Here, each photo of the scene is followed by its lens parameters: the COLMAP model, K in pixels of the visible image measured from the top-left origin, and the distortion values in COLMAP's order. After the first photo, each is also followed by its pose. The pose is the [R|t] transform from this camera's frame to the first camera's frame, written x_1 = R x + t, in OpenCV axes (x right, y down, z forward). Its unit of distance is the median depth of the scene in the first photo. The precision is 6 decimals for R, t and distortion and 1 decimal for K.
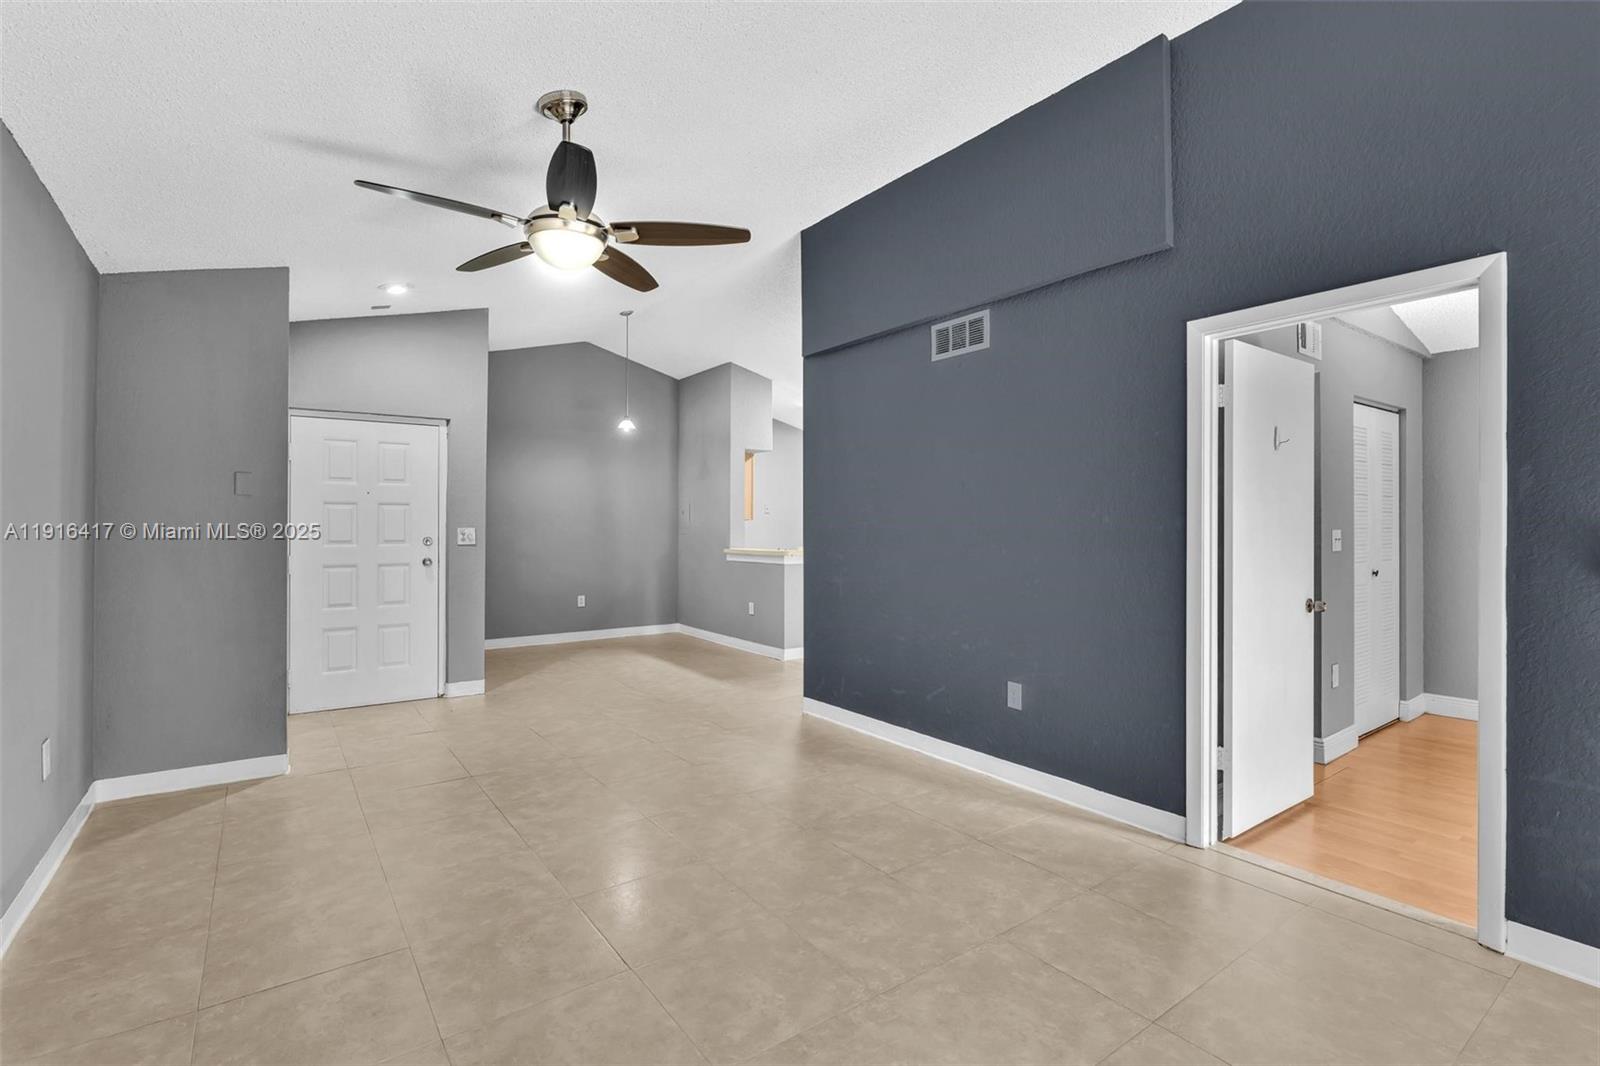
lens RADIAL K [[741.0, 0, 797.6], [0, 741.0, 525.2], [0, 0, 1]] dist [0.000747, 0.001581]
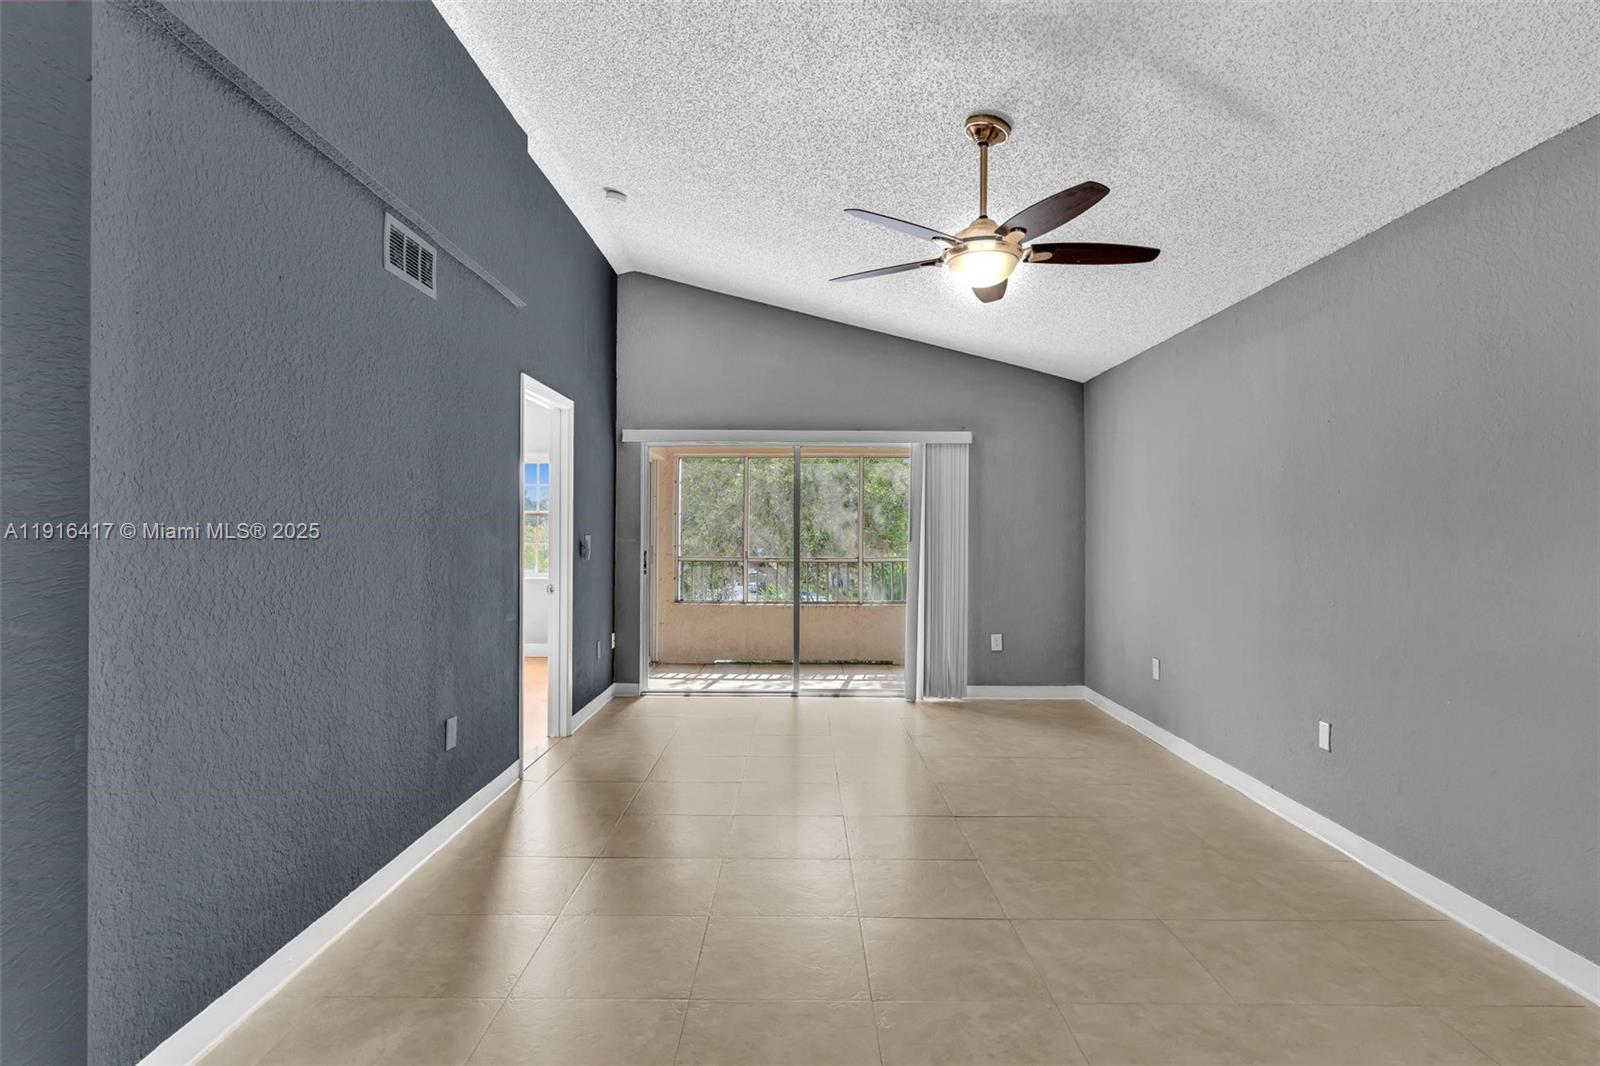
lens RADIAL K [[833.7, 0, 800.0], [0, 833.7, 533.0], [0, 0, 1]] dist [-0.000880, -0.000014]
pose [[-0.811559, -0.005993, 0.584240, -0.529864], [-0.006702, 0.999977, 0.000948, -0.000787], [-0.584232, -0.003147, -0.811581, 1.406565]]
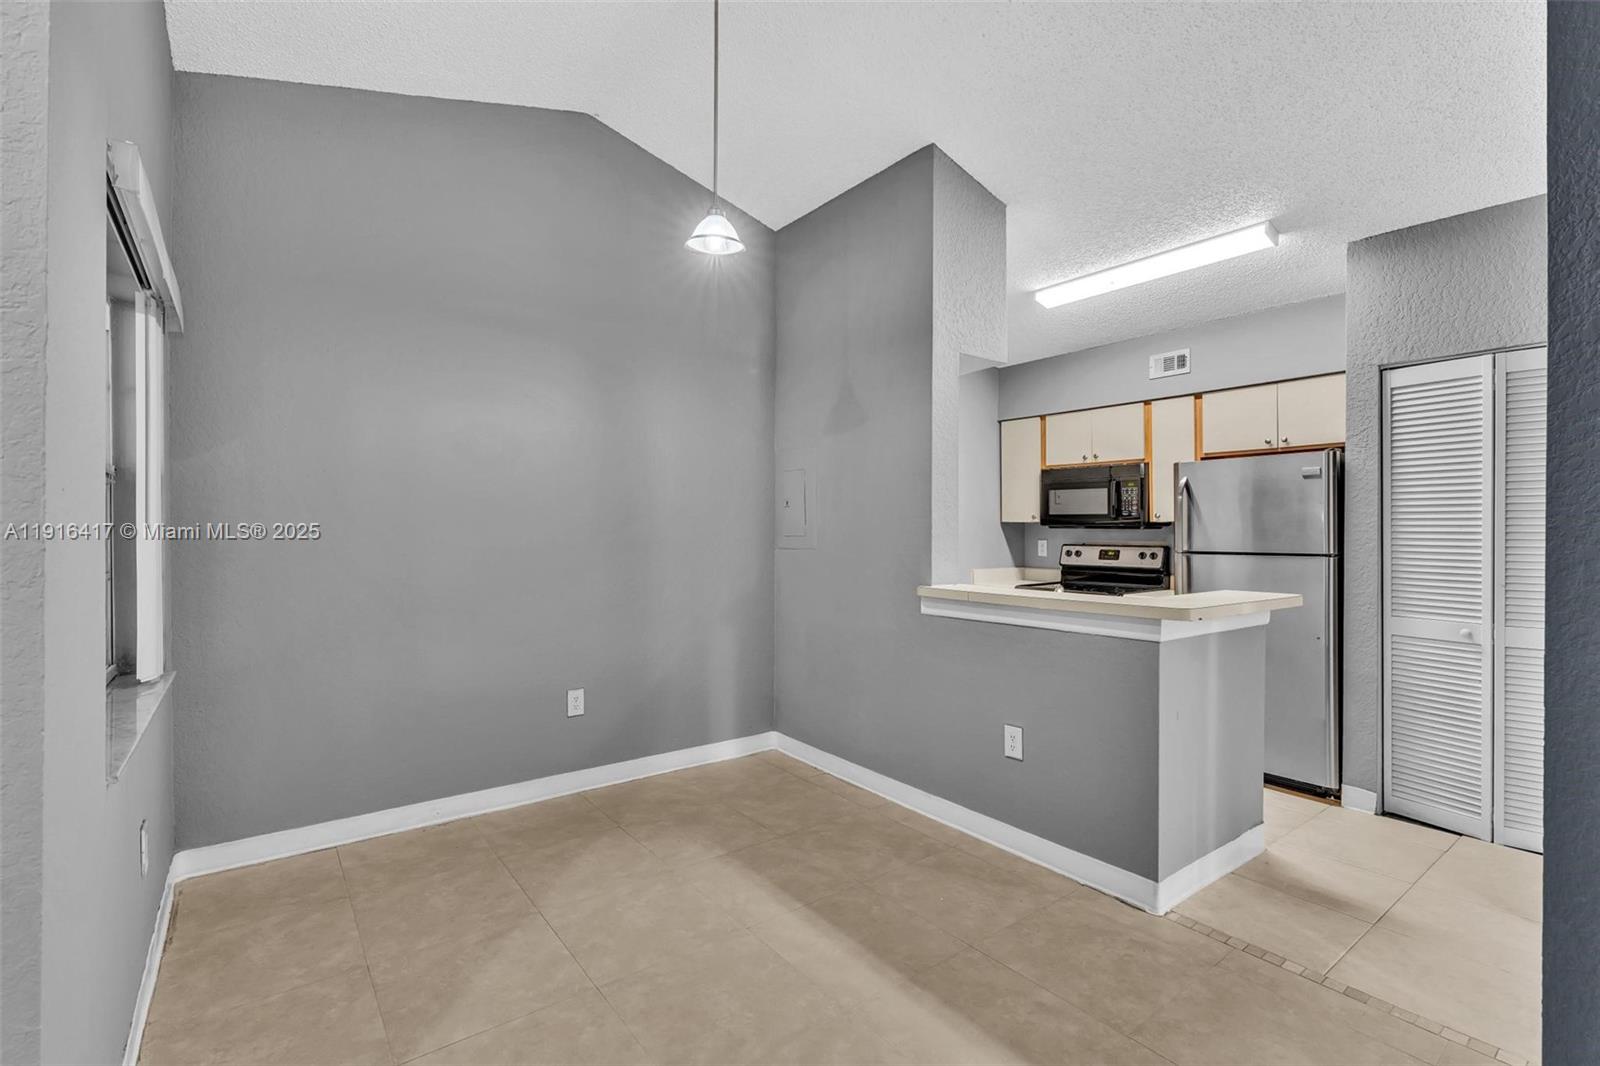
lens RADIAL K [[726.4, 0, 798.5], [0, 726.4, 532.3], [0, 0, 1]] dist [-0.000722, 0.001381]
pose [[0.998548, 0.002472, 0.053809, -0.375069], [-0.002711, 0.999987, 0.004366, -0.000658], [-0.053797, -0.004506, 0.998542, 1.153739]]
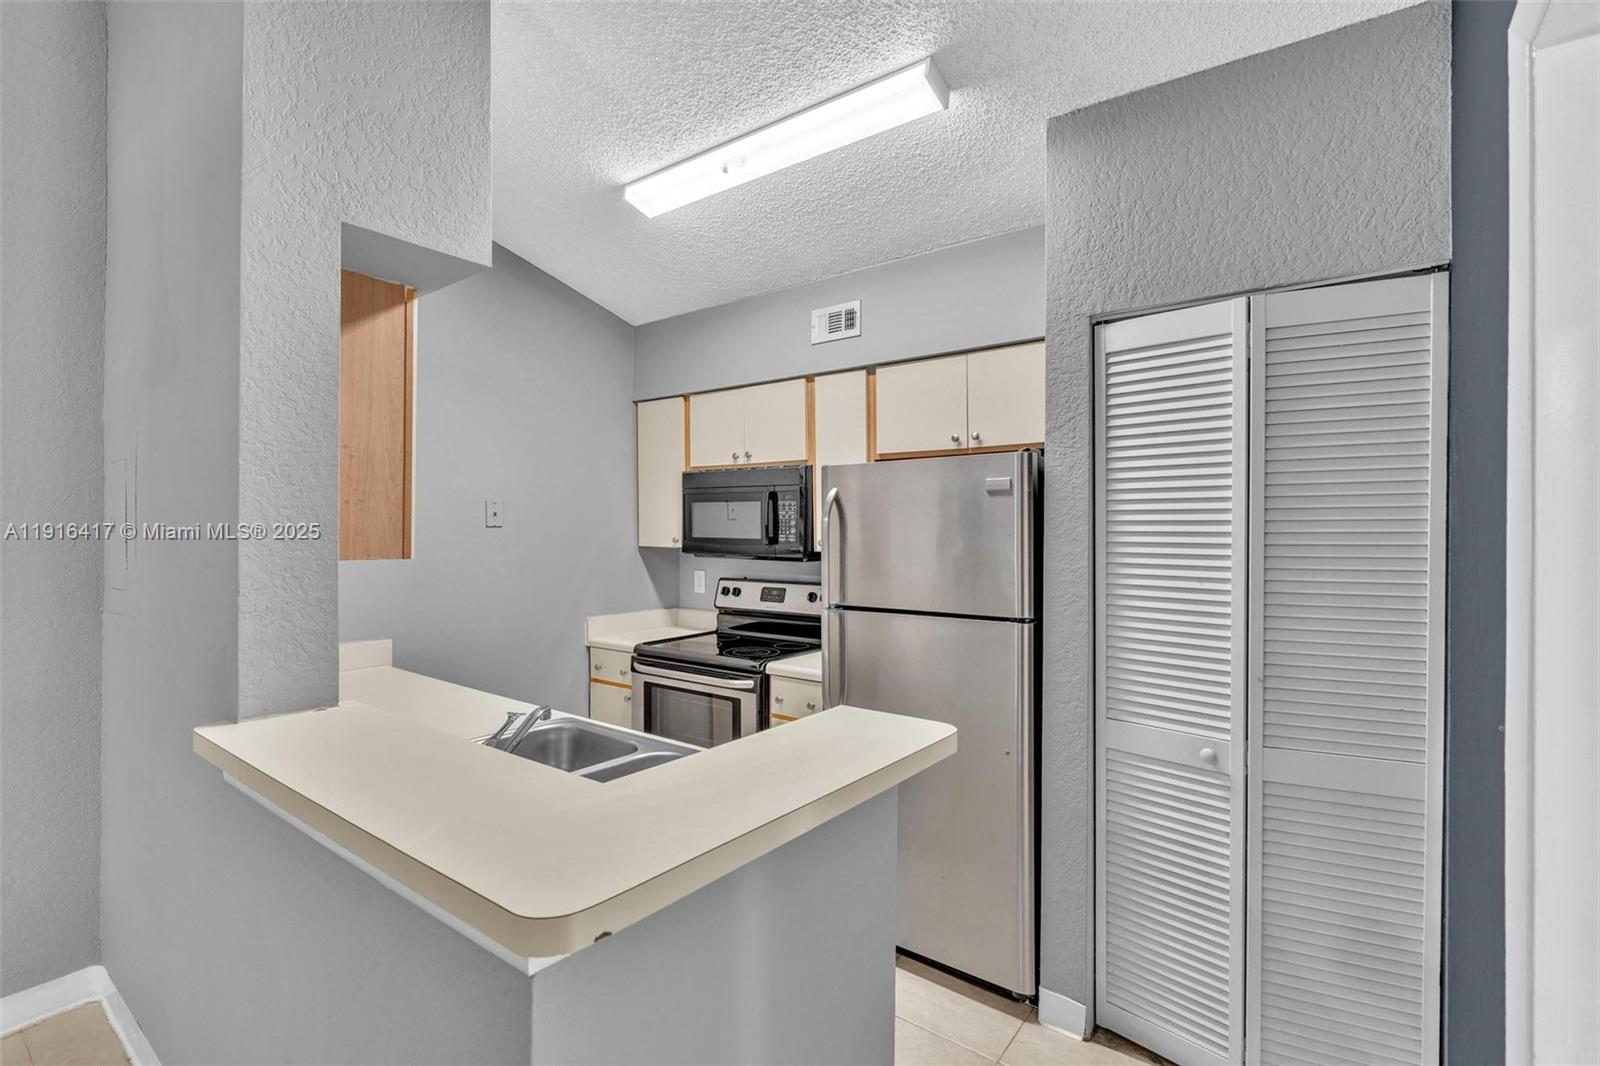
lens RADIAL K [[726.4, 0, 798.5], [0, 726.4, 532.3], [0, 0, 1]] dist [-0.000722, 0.001381]
pose [[0.945543, 0.004444, 0.325468, -0.035513], [-0.005183, 0.999986, 0.001403, -0.035421], [-0.325457, -0.003013, 0.945552, 1.522484]]
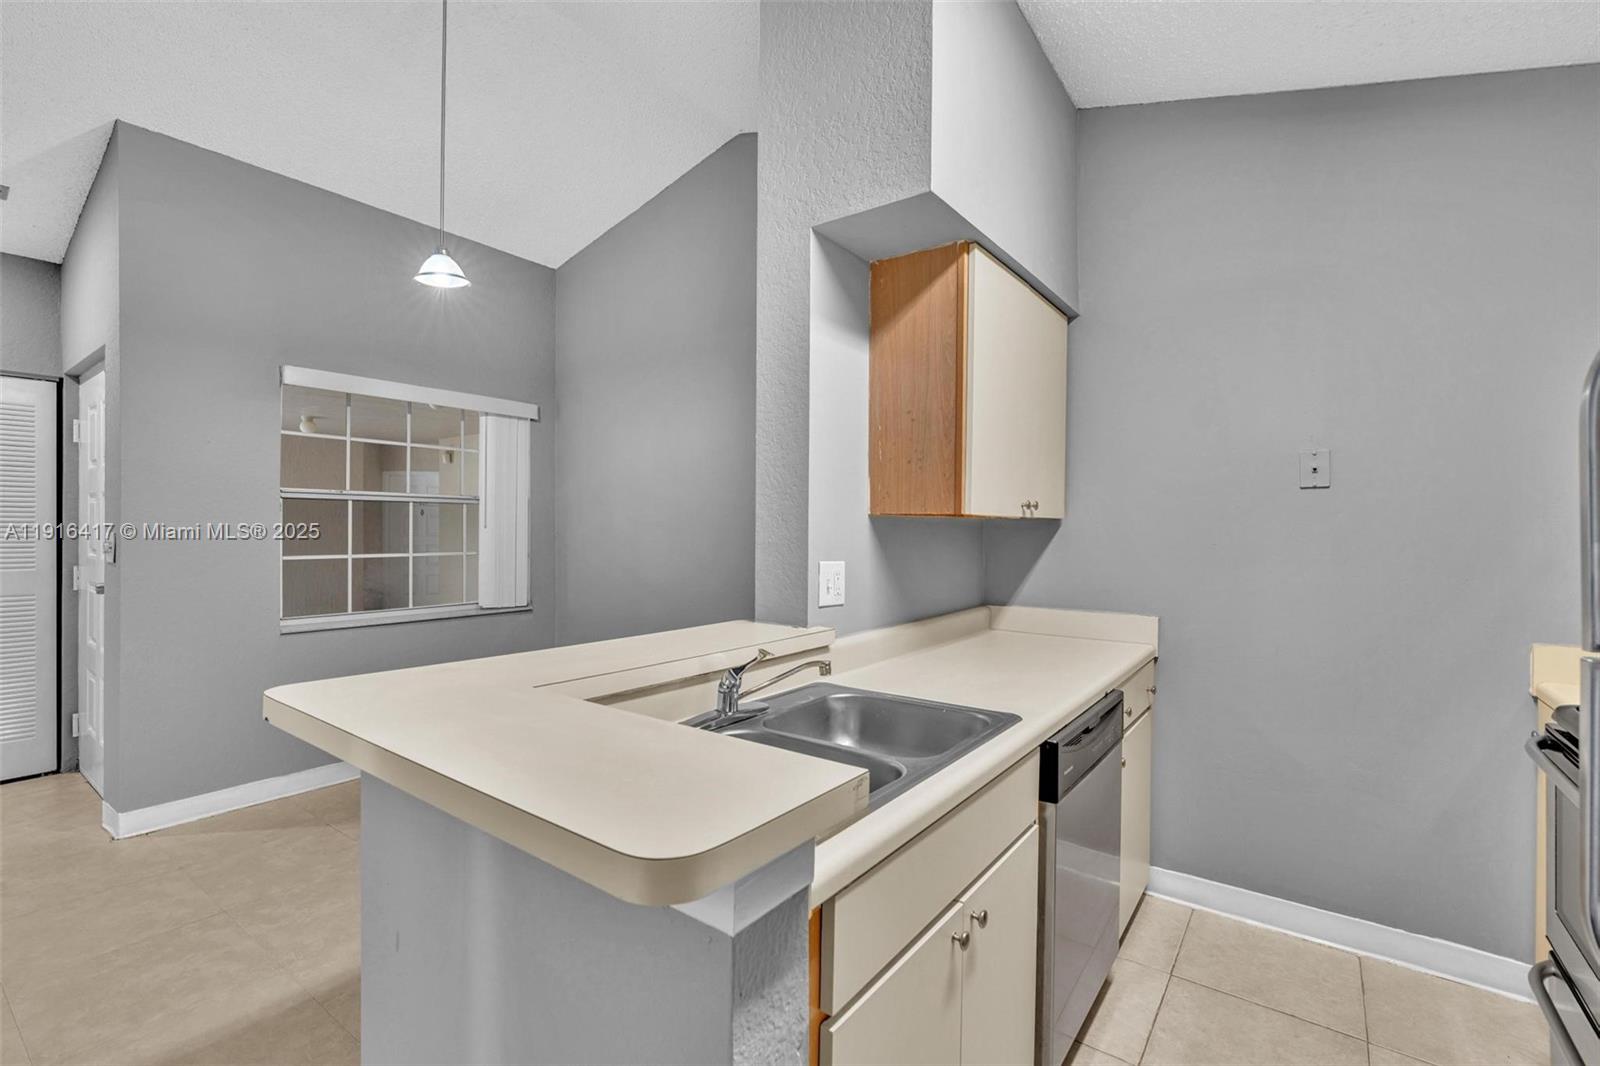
lens RADIAL K [[726.4, 0, 798.5], [0, 726.4, 532.3], [0, 0, 1]] dist [-0.000722, 0.001381]
pose [[0.315414, 0.006122, -0.948934, 0.313780], [-0.007898, 0.999961, 0.003826, -0.003574], [0.948921, 0.006288, 0.315451, 1.823593]]
